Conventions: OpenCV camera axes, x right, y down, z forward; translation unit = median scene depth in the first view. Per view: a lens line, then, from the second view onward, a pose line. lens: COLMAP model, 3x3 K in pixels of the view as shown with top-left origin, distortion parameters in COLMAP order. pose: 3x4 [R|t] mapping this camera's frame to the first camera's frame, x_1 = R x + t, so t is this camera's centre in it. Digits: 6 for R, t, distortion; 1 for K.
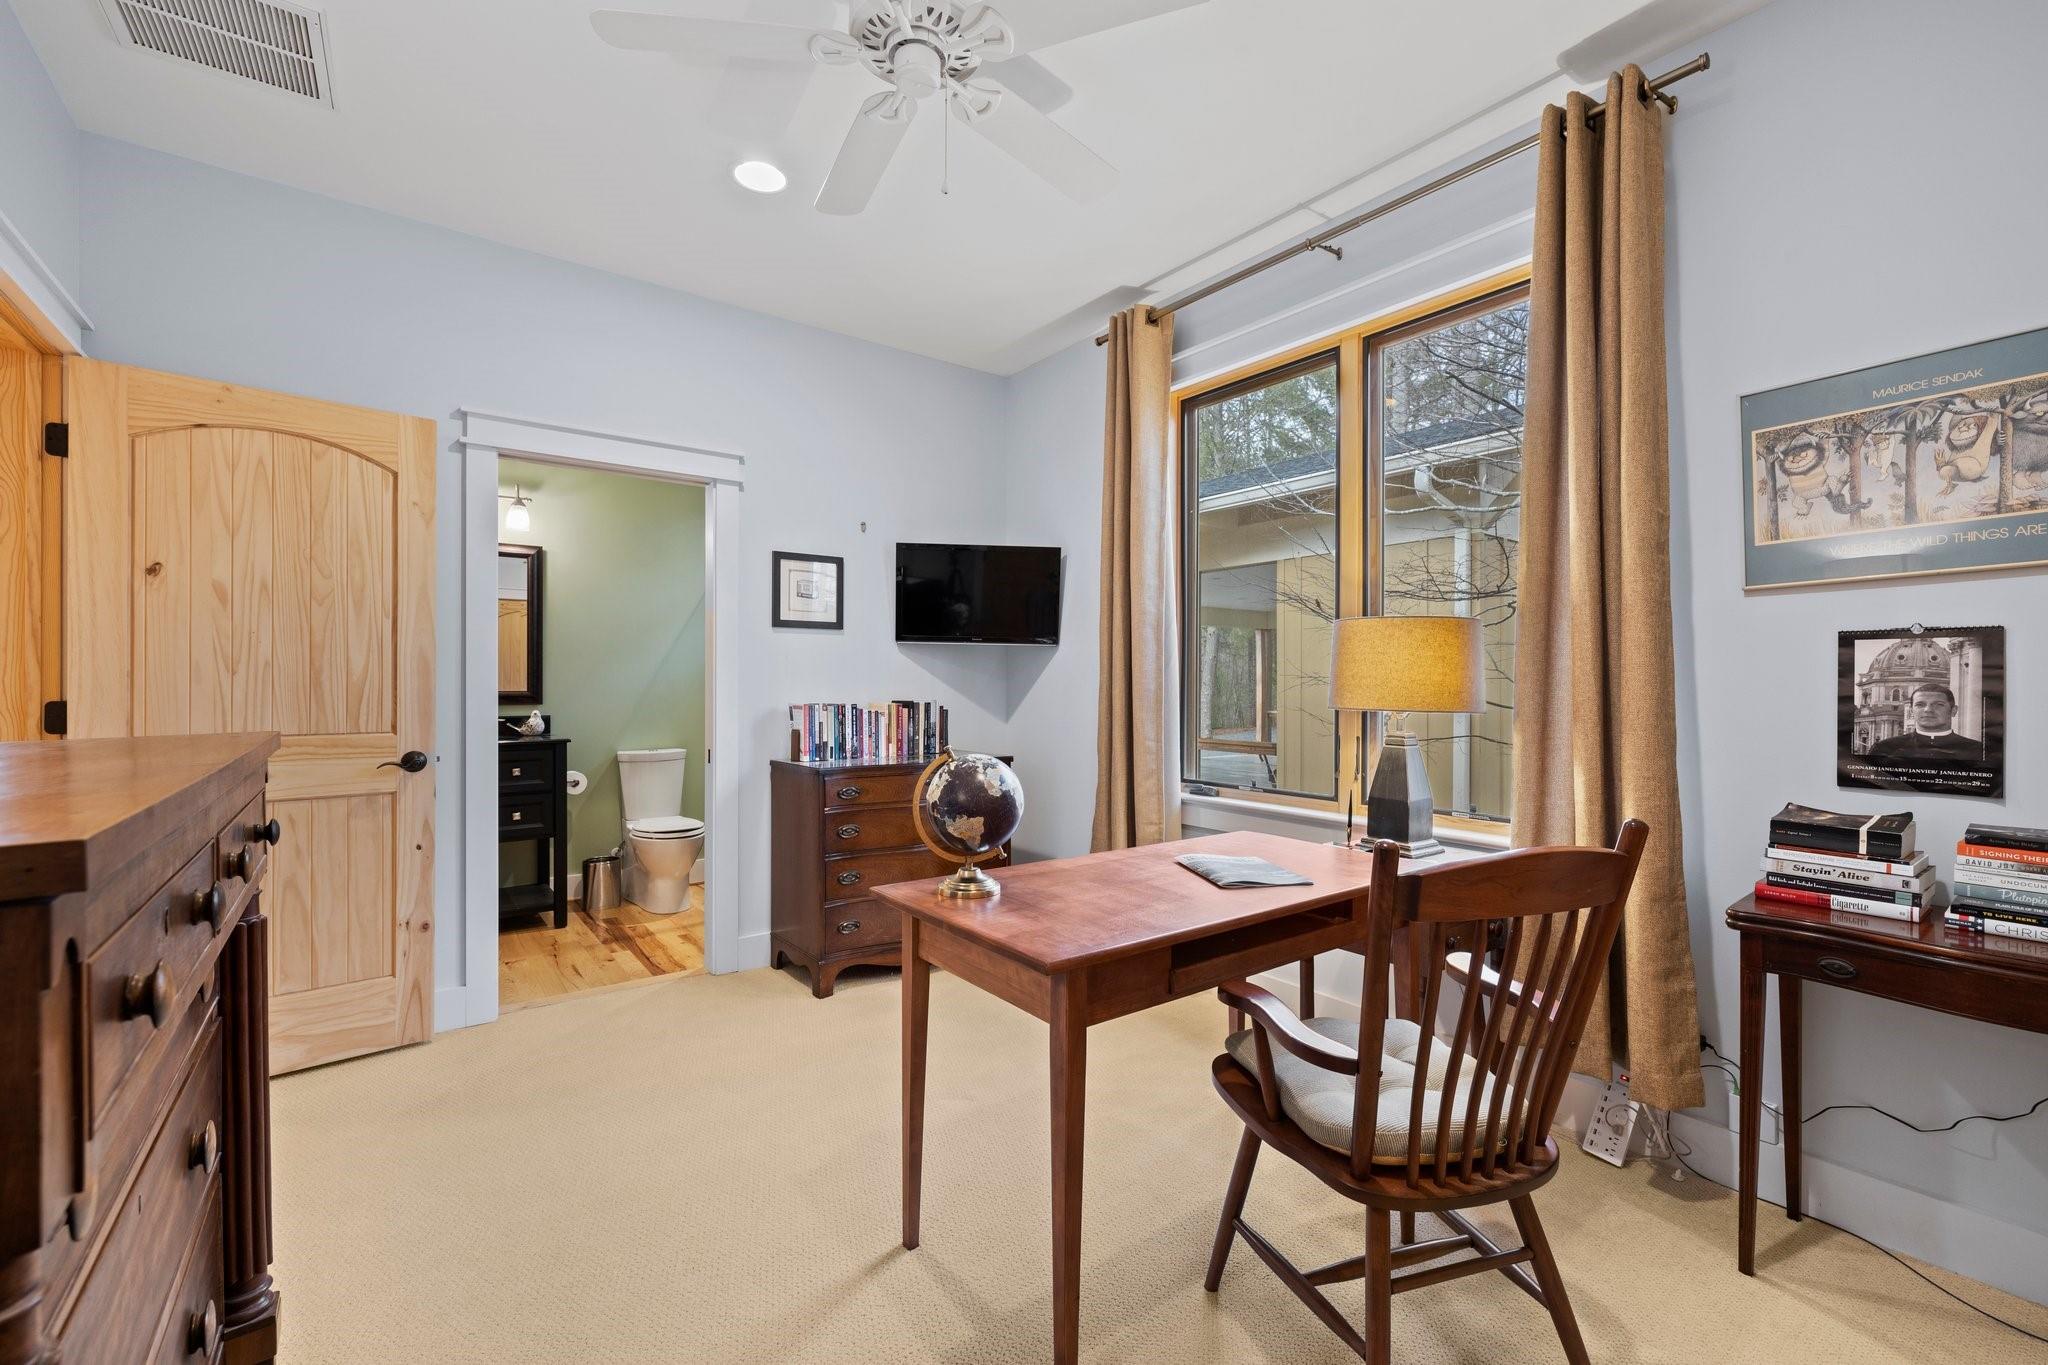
lens RADIAL K [[889.9, 0, 1011.8], [0, 889.9, 686.4], [0, 0, 1]] dist [-0.002280, 0.000072]
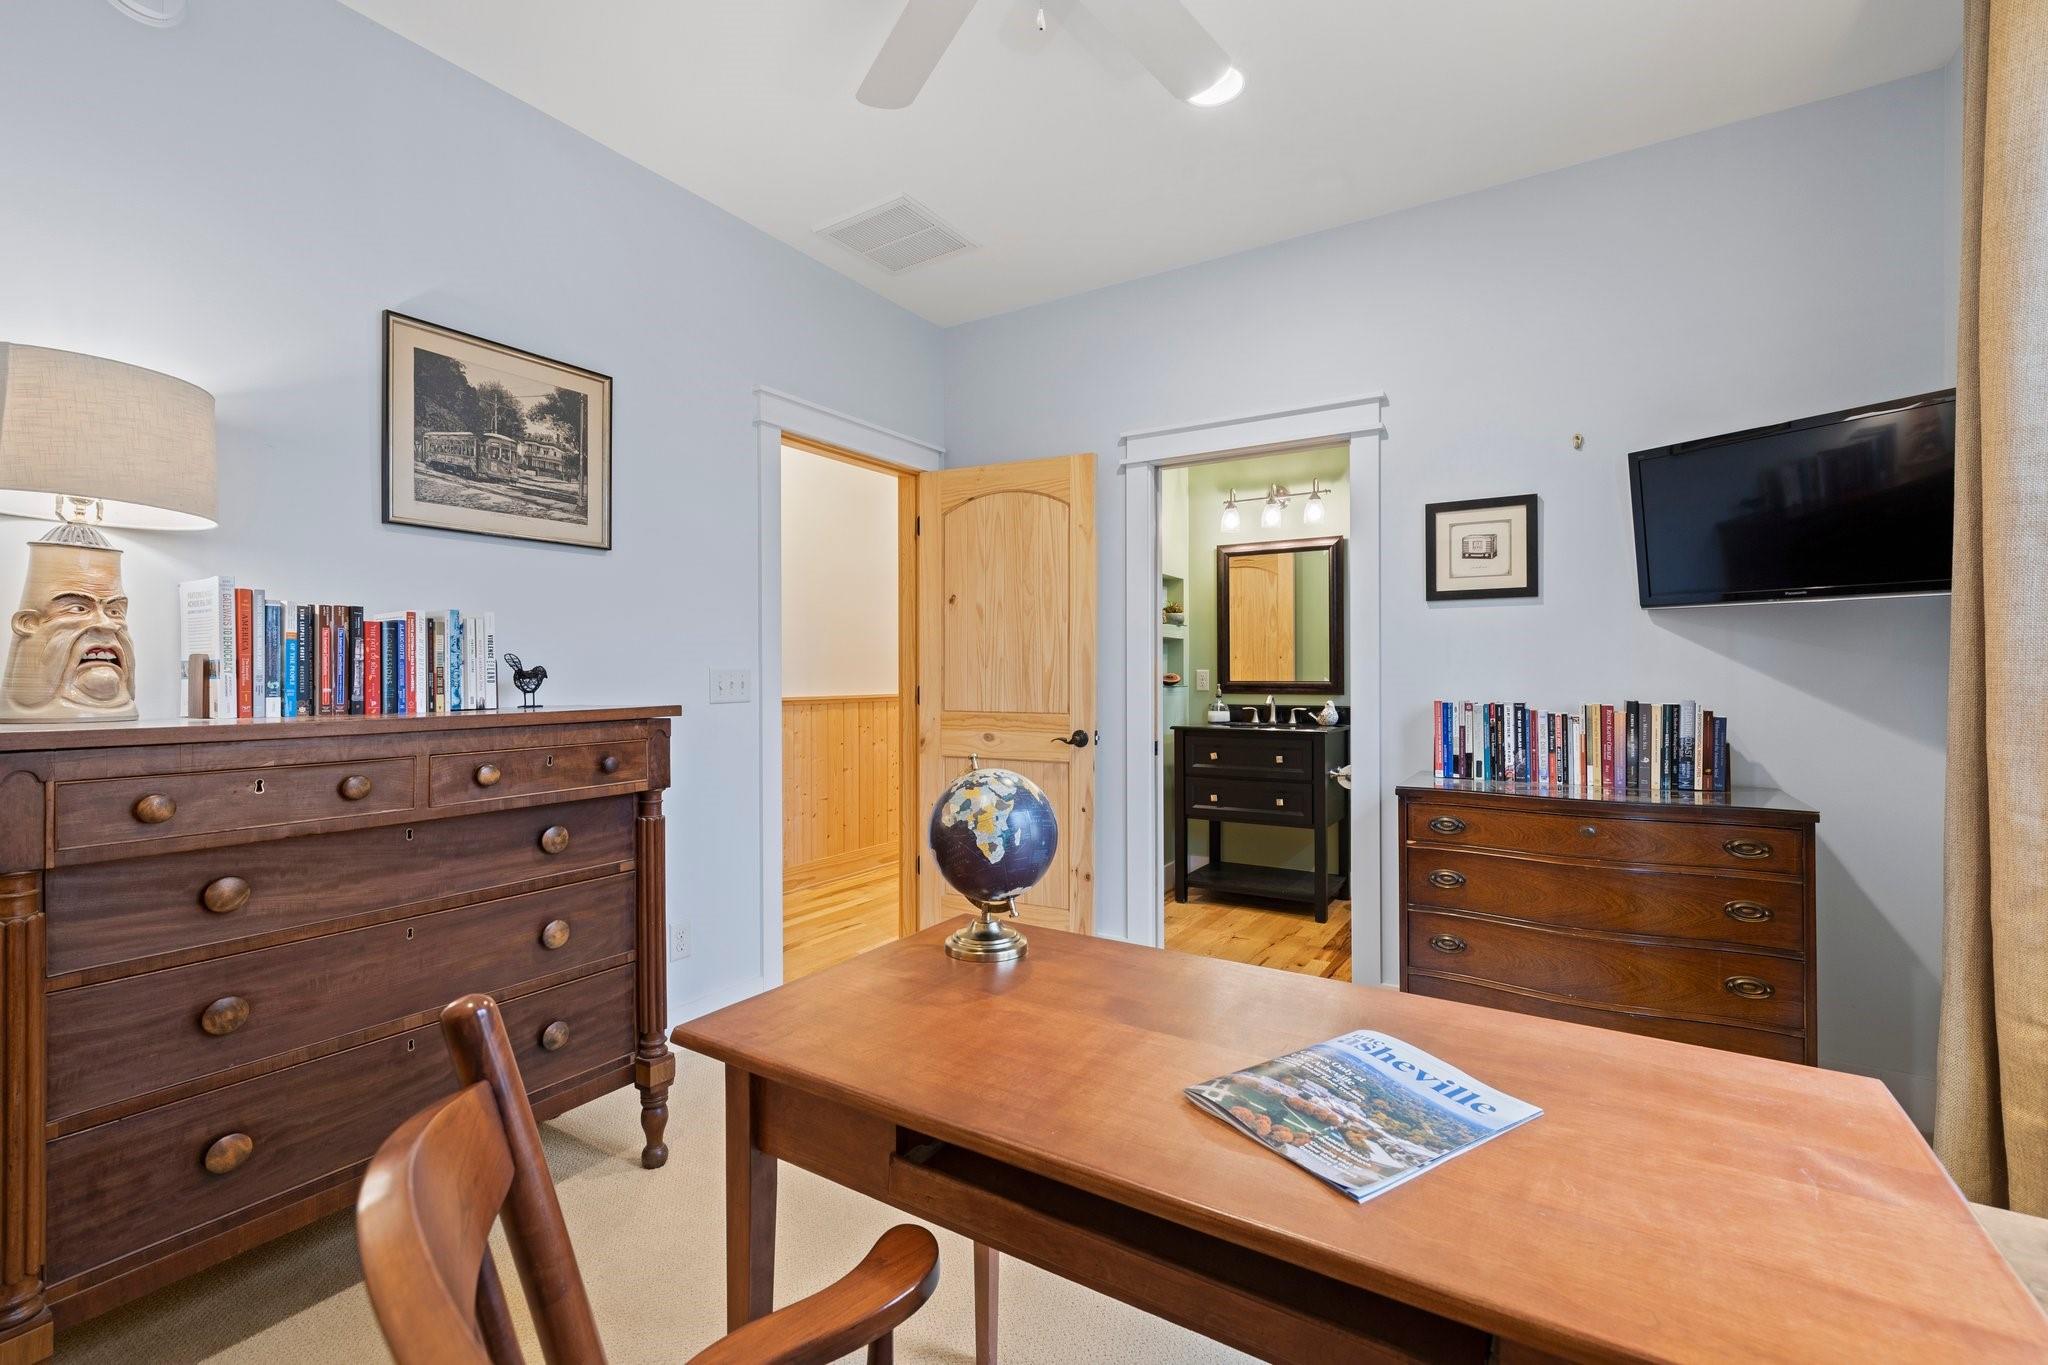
lens RADIAL K [[889.9, 0, 1018.4], [0, 889.9, 677.2], [0, 0, 1]] dist [-0.002280, 0.000072]
pose [[0.342813, 0.002859, -0.939399, 0.339704], [-0.001310, 0.999996, 0.002565, -0.001802], [0.939403, 0.000351, 0.342816, 0.390203]]
